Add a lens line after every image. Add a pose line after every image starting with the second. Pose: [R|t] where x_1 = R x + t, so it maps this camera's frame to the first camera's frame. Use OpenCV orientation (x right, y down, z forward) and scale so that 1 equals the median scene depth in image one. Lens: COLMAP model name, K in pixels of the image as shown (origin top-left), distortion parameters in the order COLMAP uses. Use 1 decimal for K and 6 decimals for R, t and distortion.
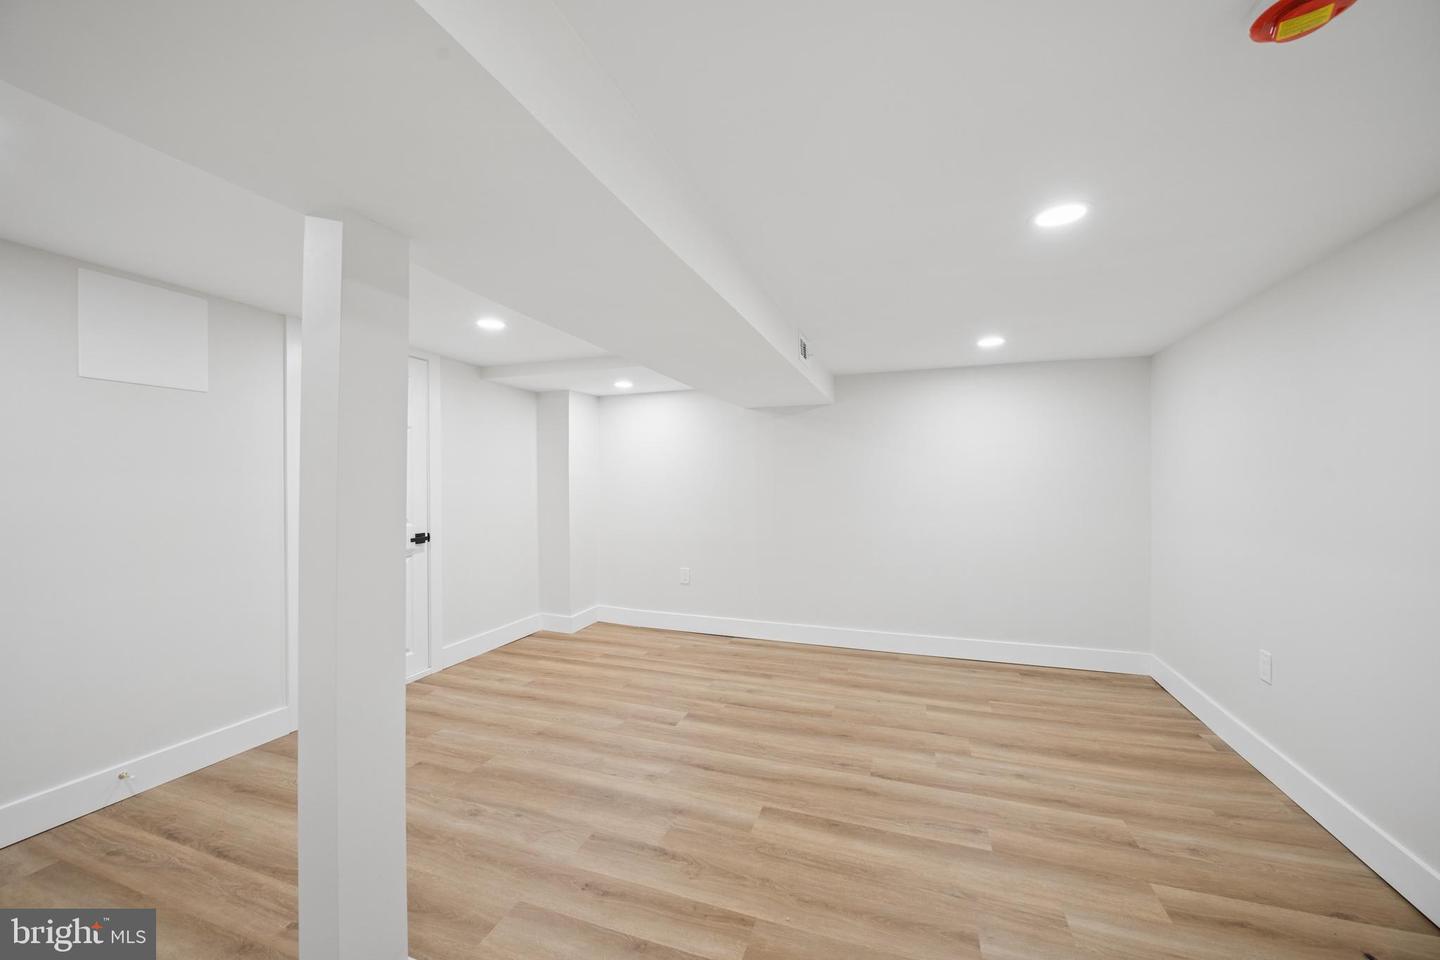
lens RADIAL K [[563.3, 0, 720.7], [0, 563.3, 482.6], [0, 0, 1]] dist [-0.001177, -0.000487]
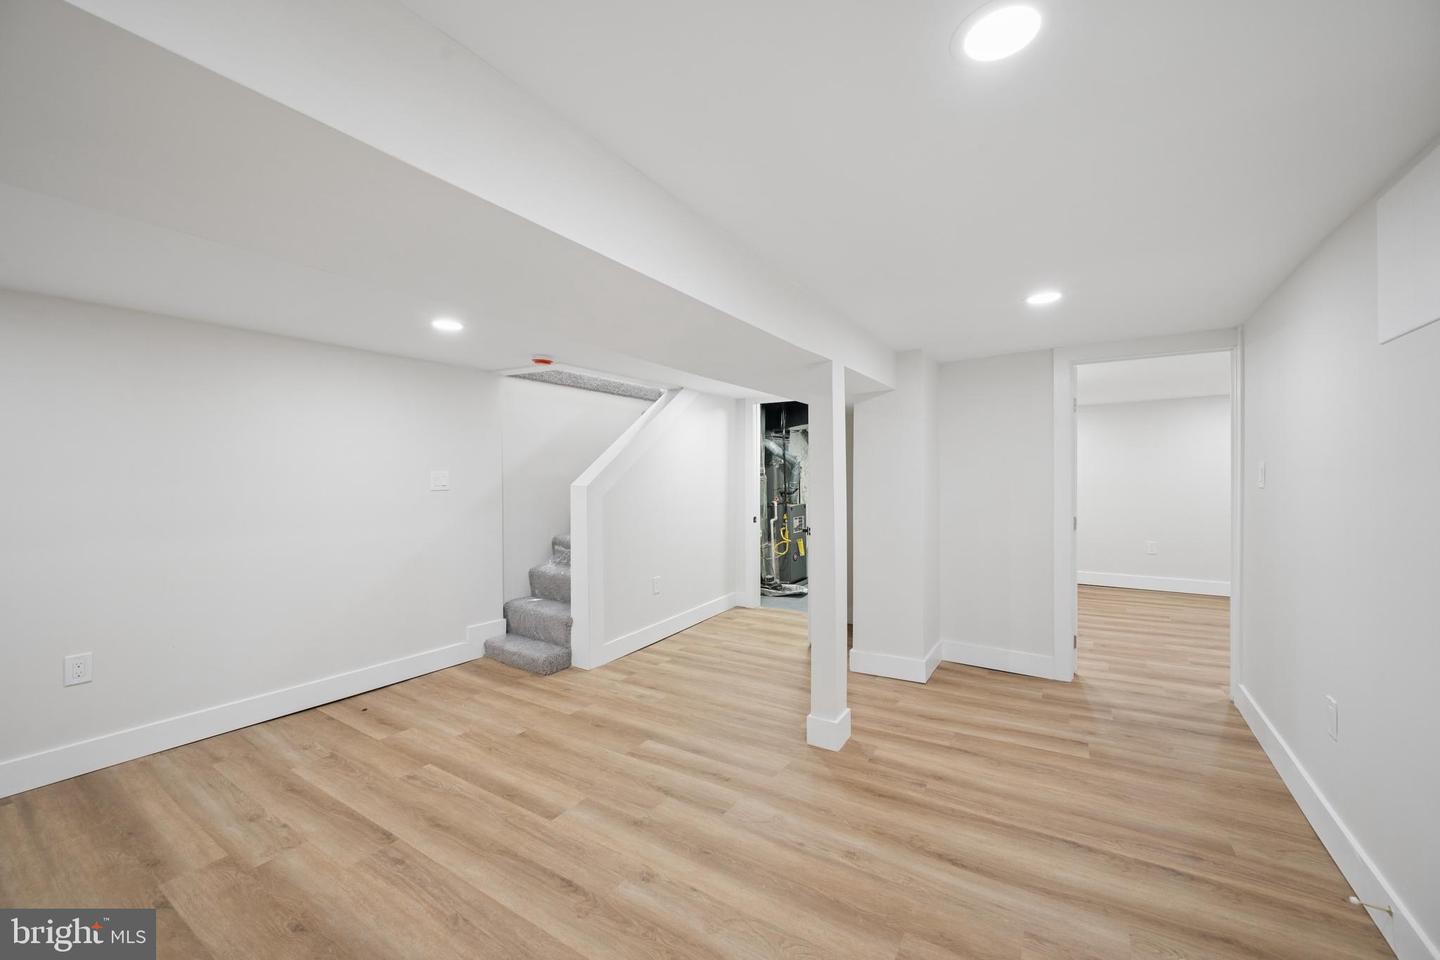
lens RADIAL K [[563.3, 0, 719.6], [0, 563.3, 475.3], [0, 0, 1]] dist [-0.001177, -0.000487]
pose [[-0.972964, 0.006598, 0.230864, -0.332062], [0.006281, 0.999978, -0.002108, -0.011651], [-0.230873, -0.000601, -0.972984, 1.436592]]
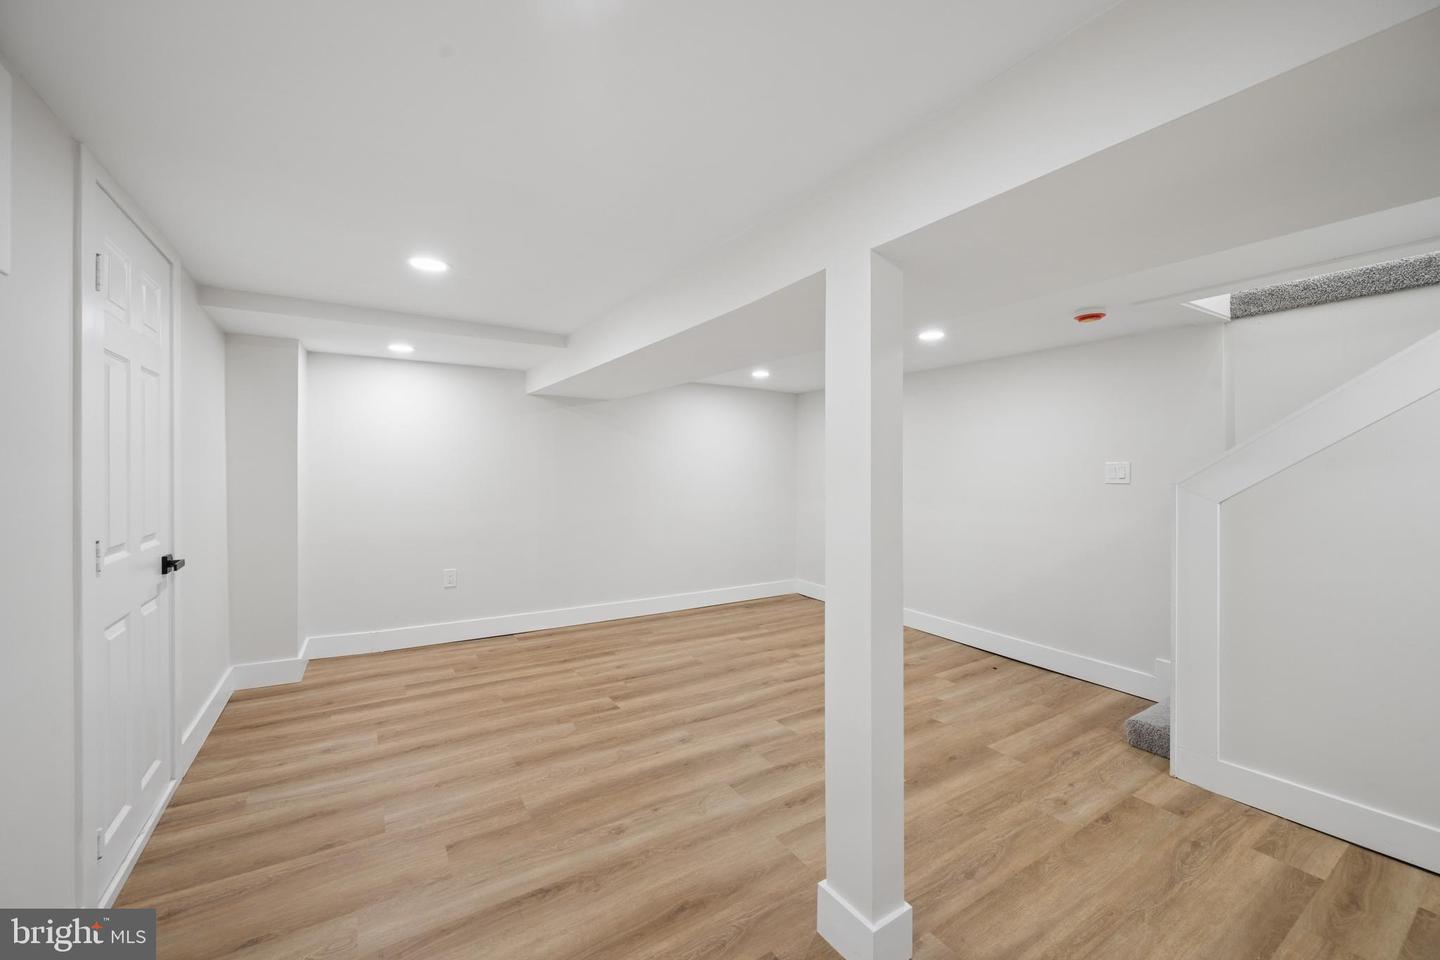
lens RADIAL K [[563.3, 0, 718.8], [0, 563.3, 474.9], [0, 0, 1]] dist [-0.001177, -0.000487]
pose [[0.619401, -0.001302, 0.785074, -0.792952], [-0.006607, 0.999955, 0.006871, -0.003807], [-0.785047, -0.009443, 0.619364, 0.226924]]
